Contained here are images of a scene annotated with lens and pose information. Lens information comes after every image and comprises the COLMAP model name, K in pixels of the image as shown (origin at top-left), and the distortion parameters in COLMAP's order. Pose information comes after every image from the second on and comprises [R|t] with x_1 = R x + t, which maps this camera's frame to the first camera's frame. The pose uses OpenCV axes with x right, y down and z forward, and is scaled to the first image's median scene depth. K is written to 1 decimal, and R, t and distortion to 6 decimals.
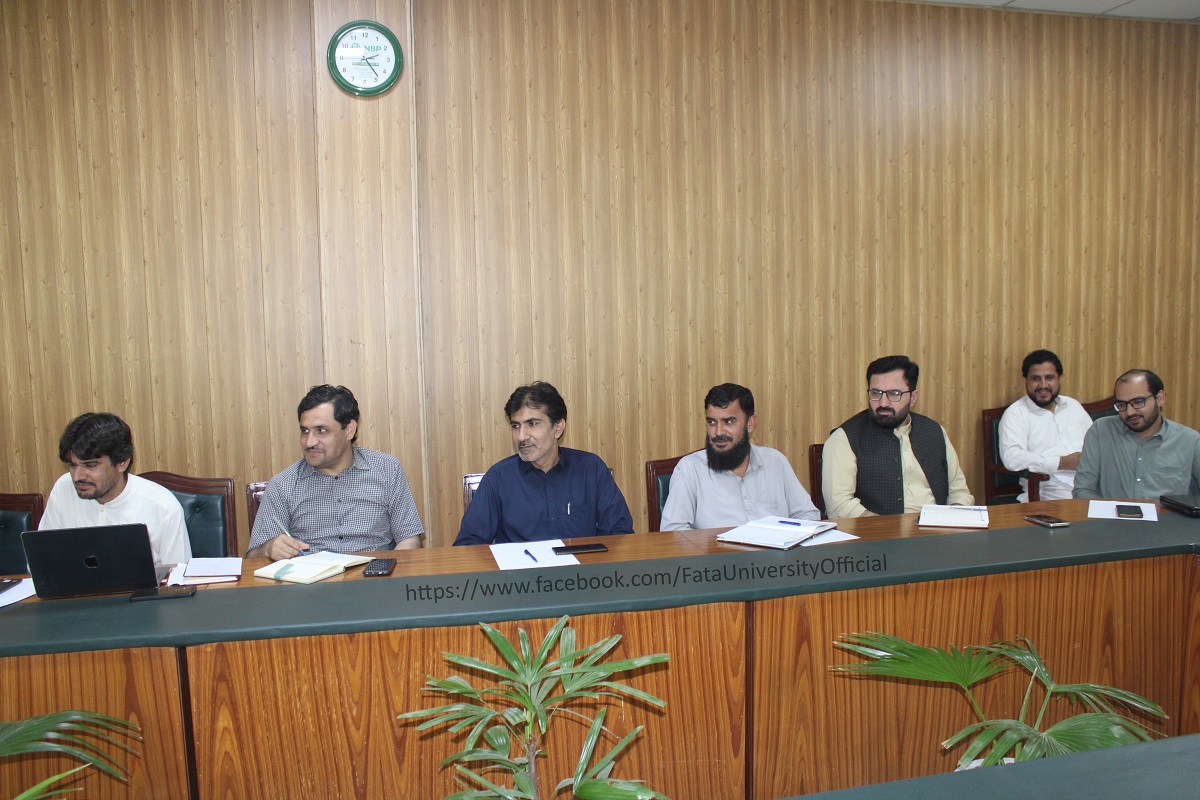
lens RADIAL K [[995.1, 0, 600.0], [0, 995.1, 400.0], [0, 0, 1]] dist [-0.168819, 0.148722]
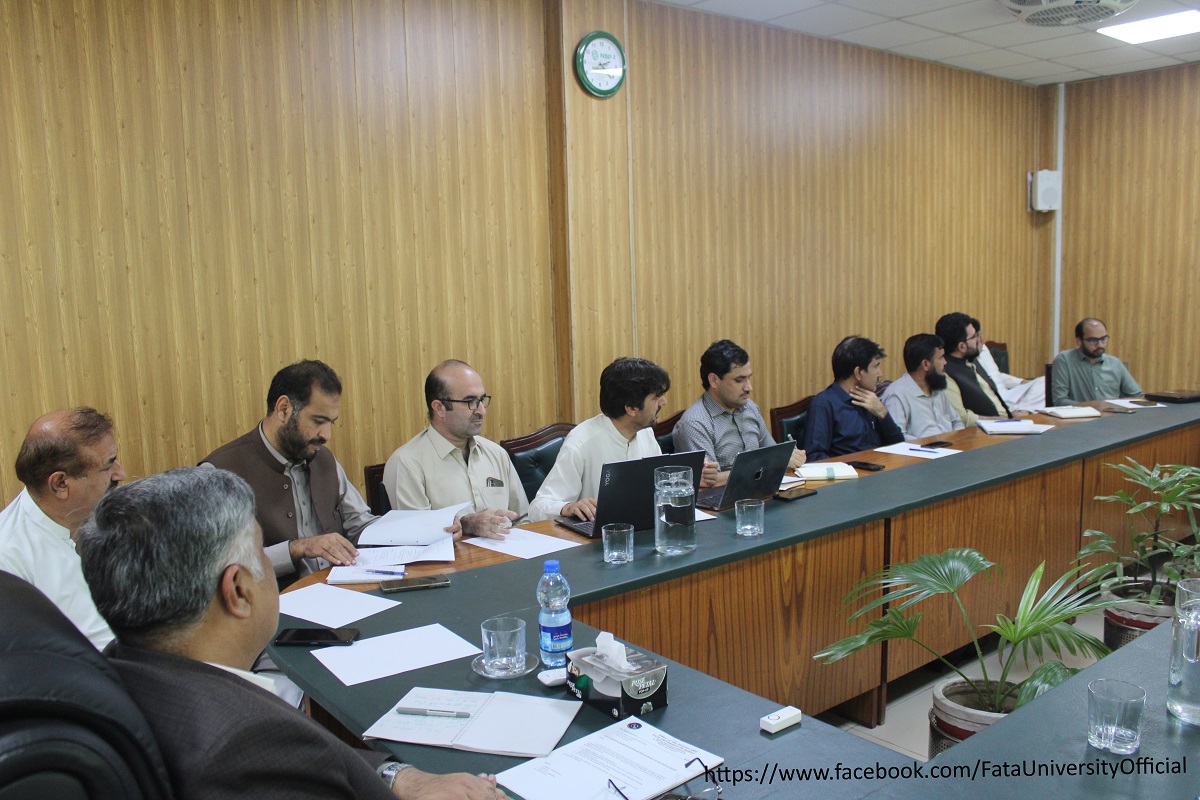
lens RADIAL K [[995.1, 0, 600.0], [0, 995.1, 400.0], [0, 0, 1]] dist [-0.168819, 0.148722]
pose [[0.899063, -0.056682, 0.434135, -0.757843], [0.047171, 0.998353, 0.032660, 0.009803], [-0.435272, -0.008885, 0.900255, -0.053581]]
